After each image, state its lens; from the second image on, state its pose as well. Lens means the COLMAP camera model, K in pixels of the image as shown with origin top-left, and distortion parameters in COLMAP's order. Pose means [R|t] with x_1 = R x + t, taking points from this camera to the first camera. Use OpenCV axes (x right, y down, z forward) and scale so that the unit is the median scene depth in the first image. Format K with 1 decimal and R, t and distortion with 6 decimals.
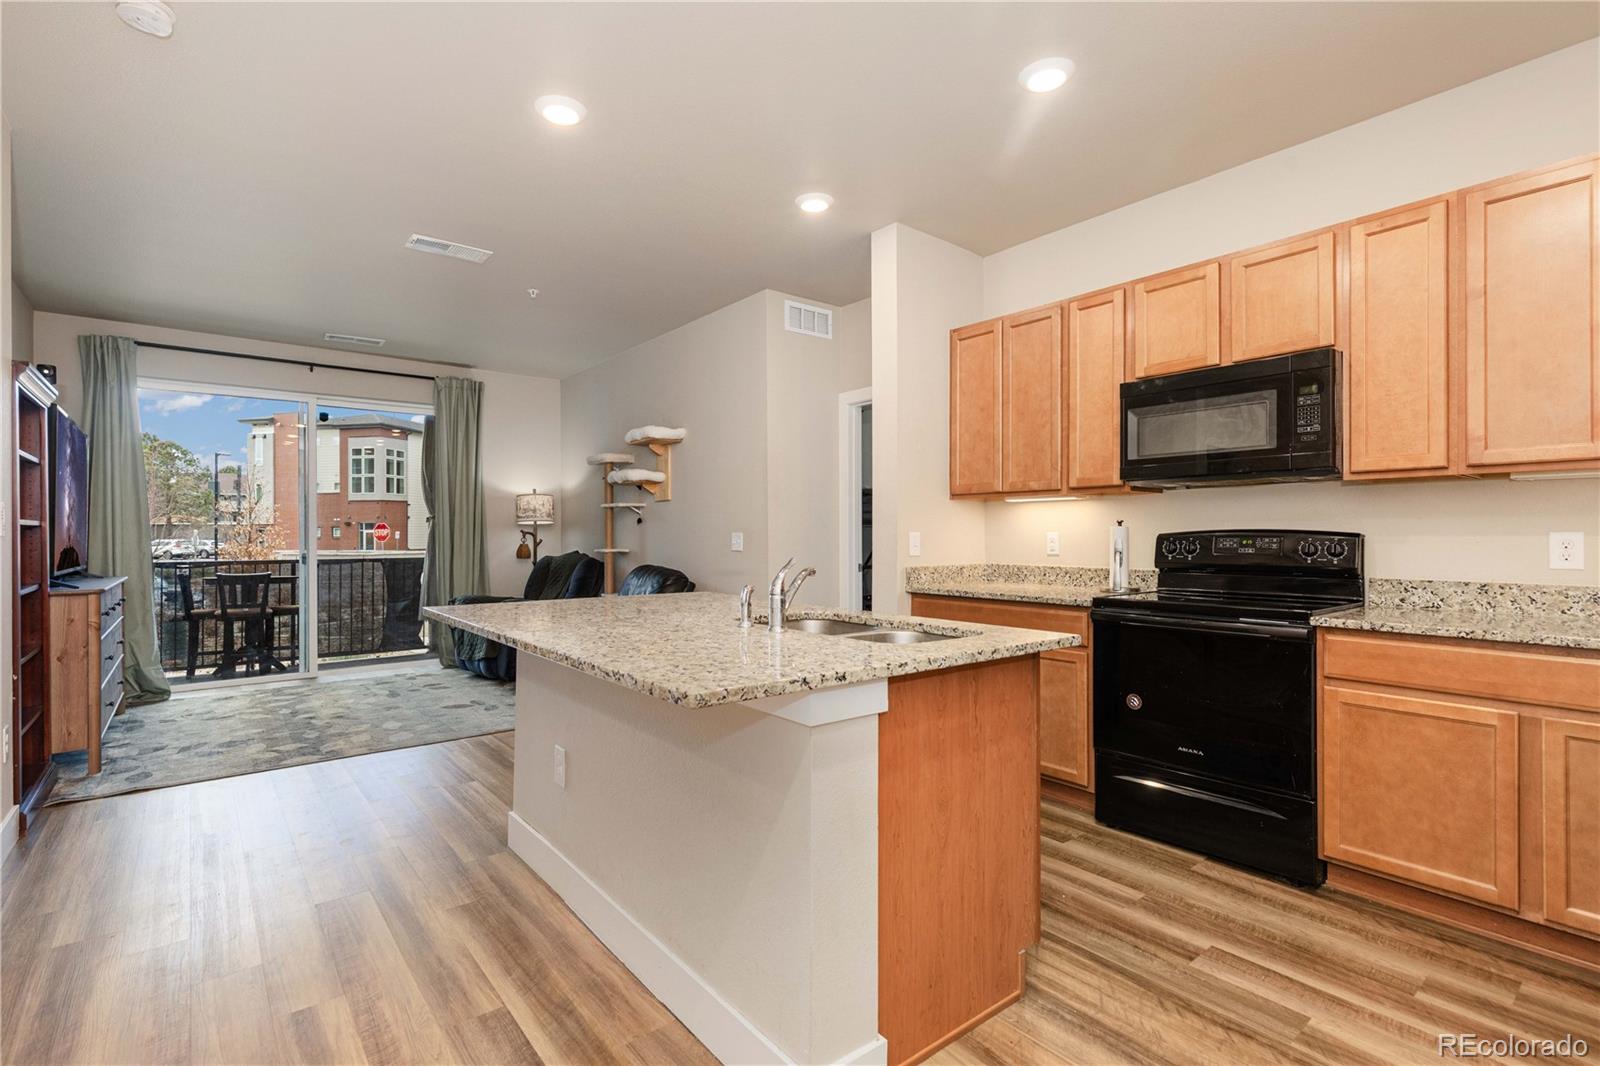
lens RADIAL K [[728.2, 0, 801.1], [0, 728.2, 528.3], [0, 0, 1]] dist [0.012098, -0.001928]
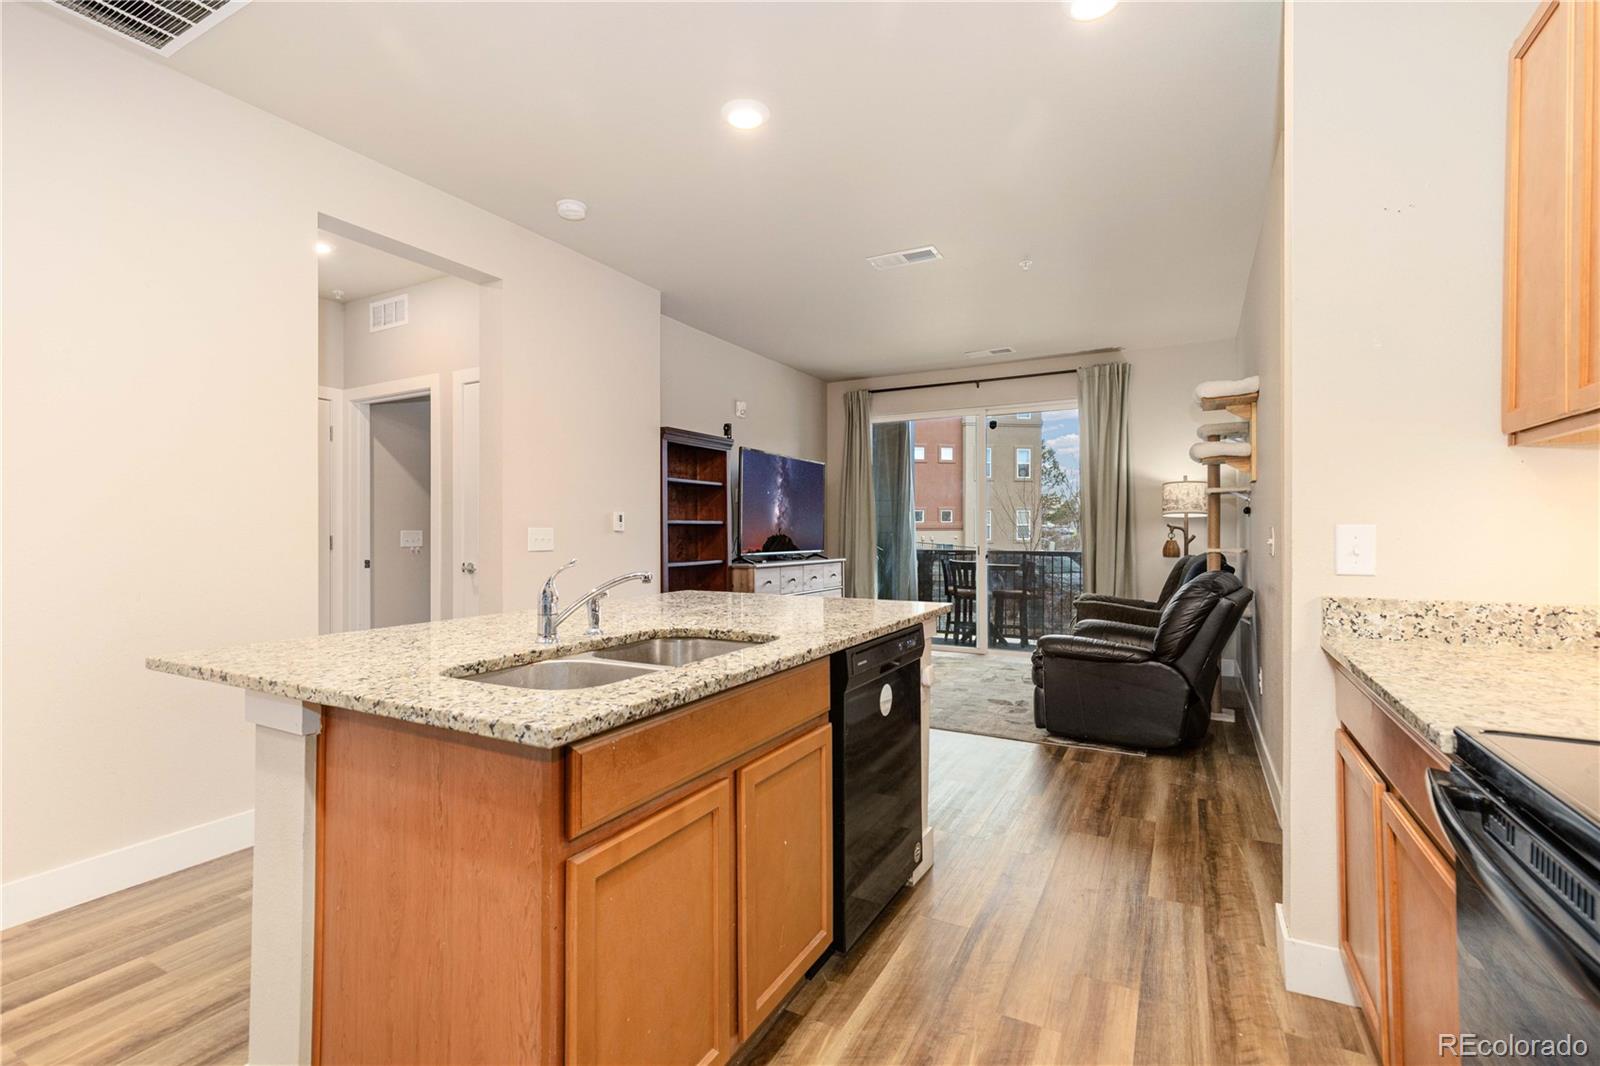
lens RADIAL K [[728.2, 0, 801.8], [0, 728.2, 529.6], [0, 0, 1]] dist [0.012098, -0.001928]
pose [[0.403018, 0.001218, -0.915191, 0.641723], [0.007425, 0.999962, 0.004601, 0.004638], [0.915162, -0.008650, 0.402994, 0.668945]]
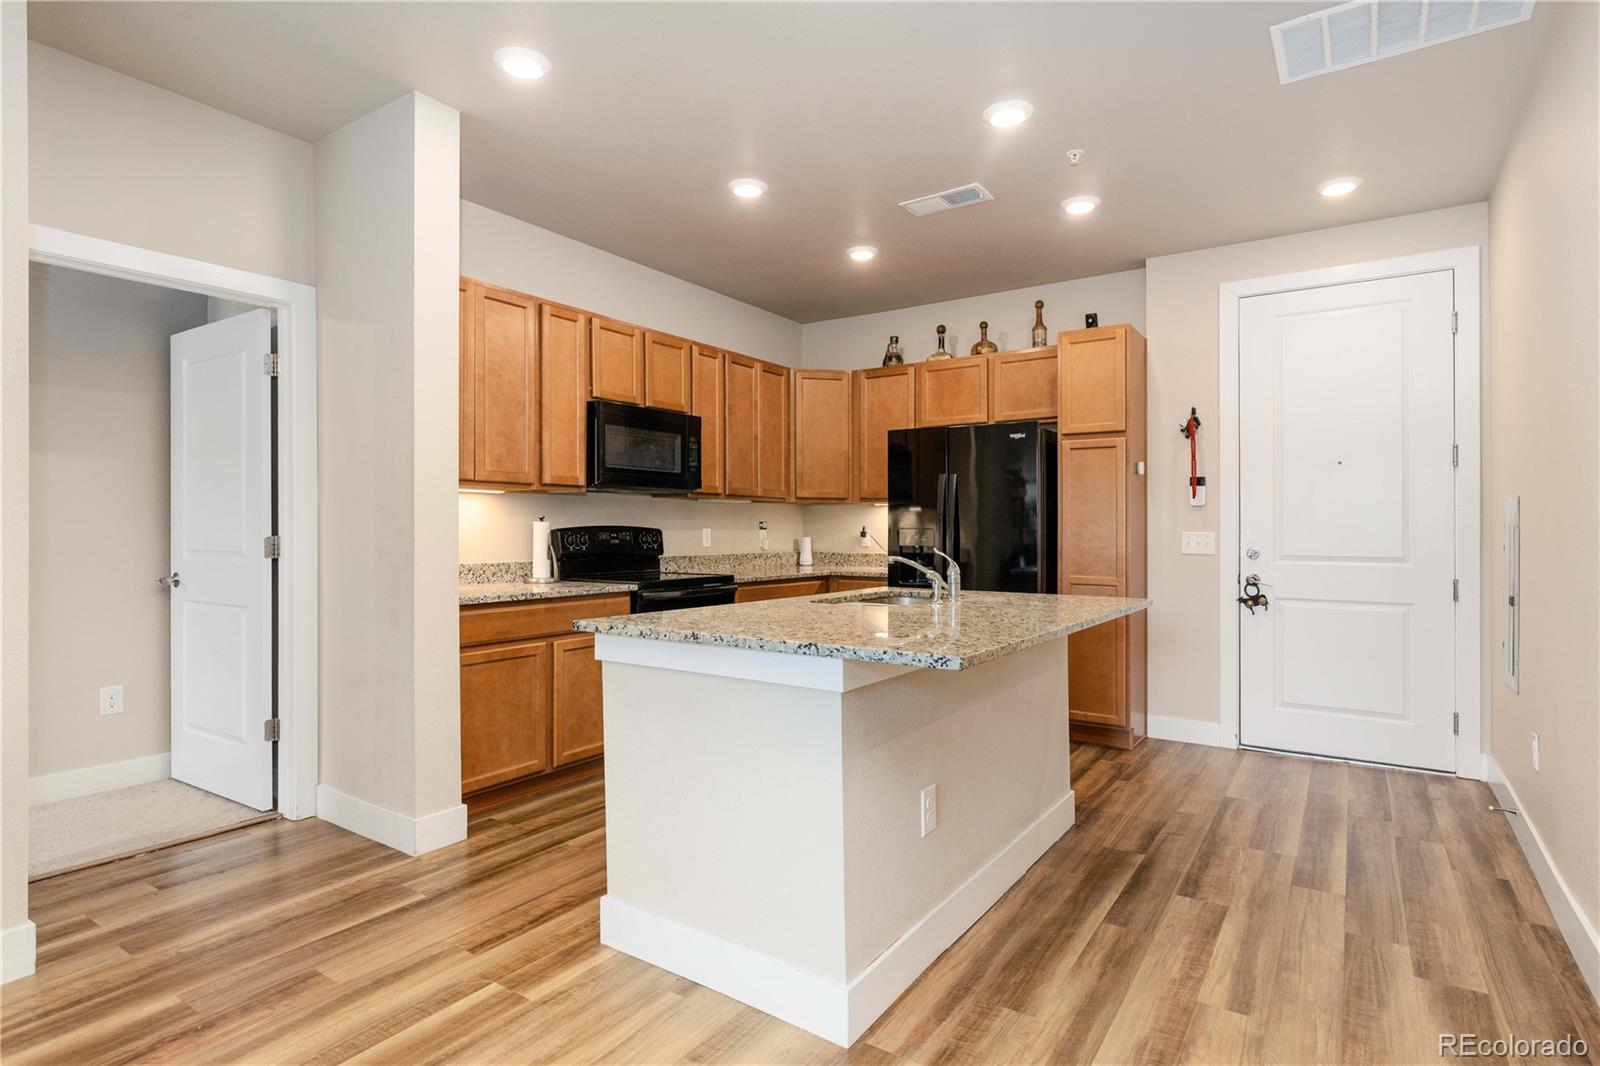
lens RADIAL K [[833.6, 0, 754.4], [0, 833.6, 523.9], [0, 0, 1]] dist [-0.001627, -0.001467]
pose [[-0.245476, 0.005560, 0.969387, -1.071516], [-0.011477, 0.999897, -0.008642, 0.009559], [-0.969335, -0.013247, -0.245387, 1.275087]]
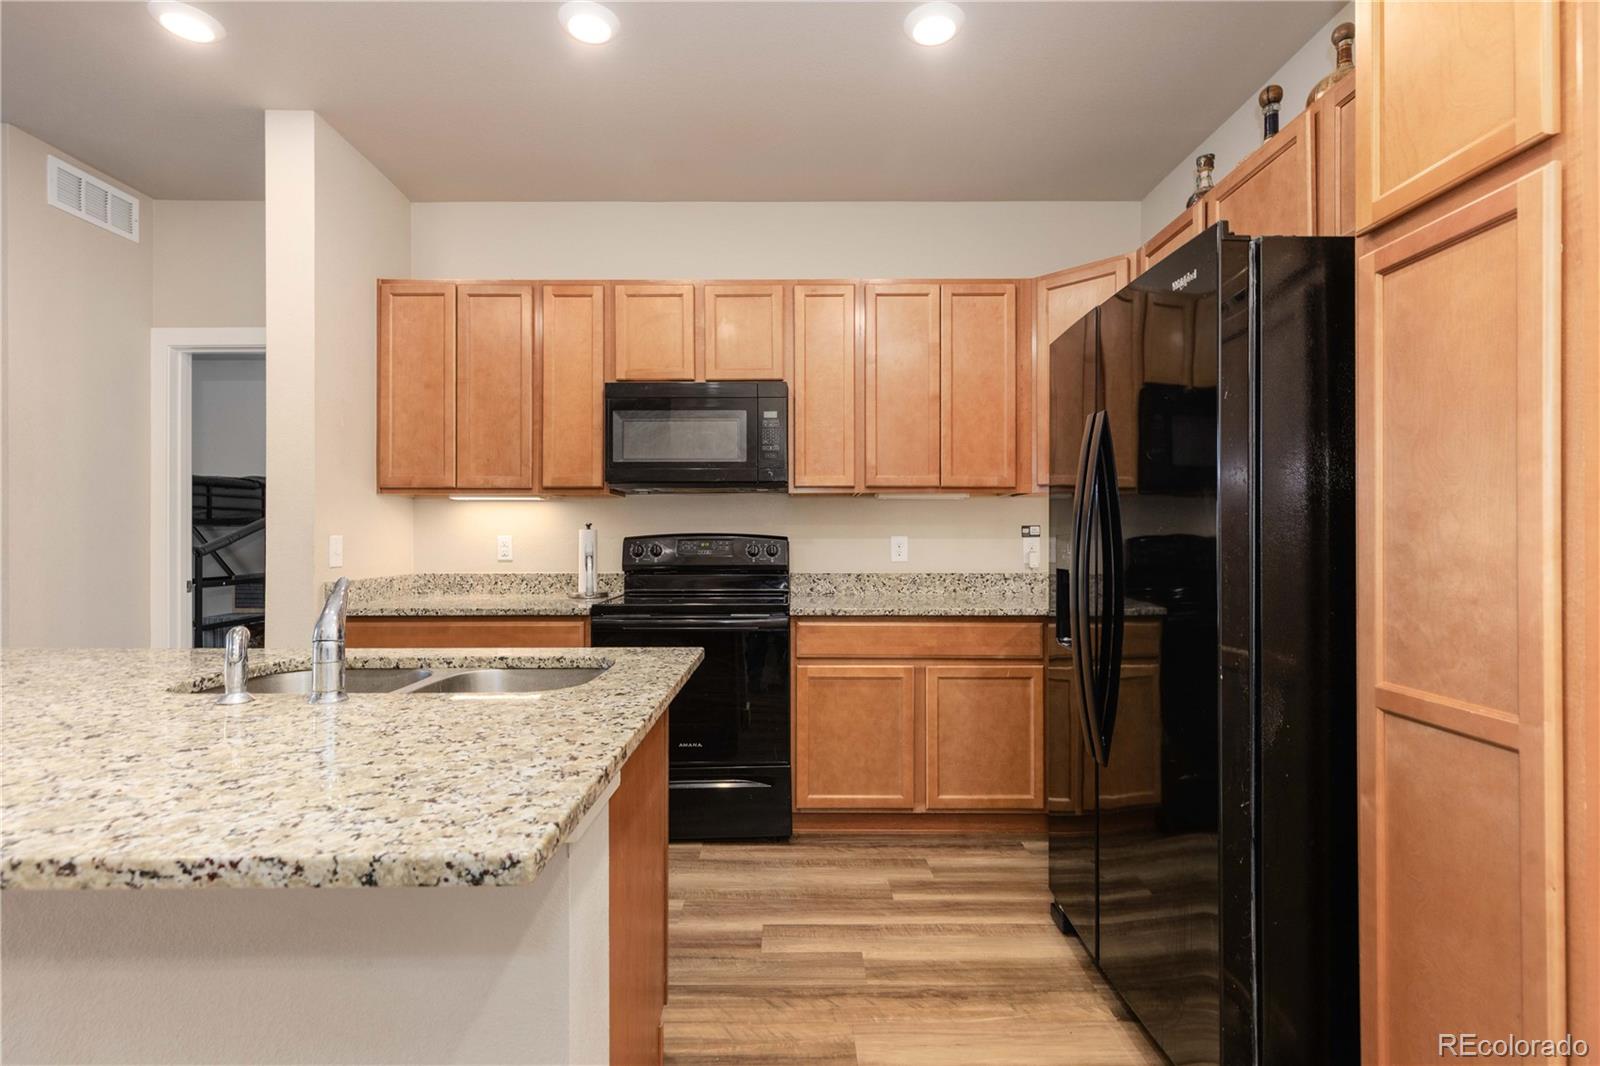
lens RADIAL K [[728.2, 0, 784.6], [0, 728.2, 533.0], [0, 0, 1]] dist [0.012098, -0.001928]
pose [[0.637845, 0.004540, 0.770151, -0.183359], [-0.005644, 0.999983, -0.001221, 0.001899], [-0.770144, -0.003568, 0.637860, 0.232256]]
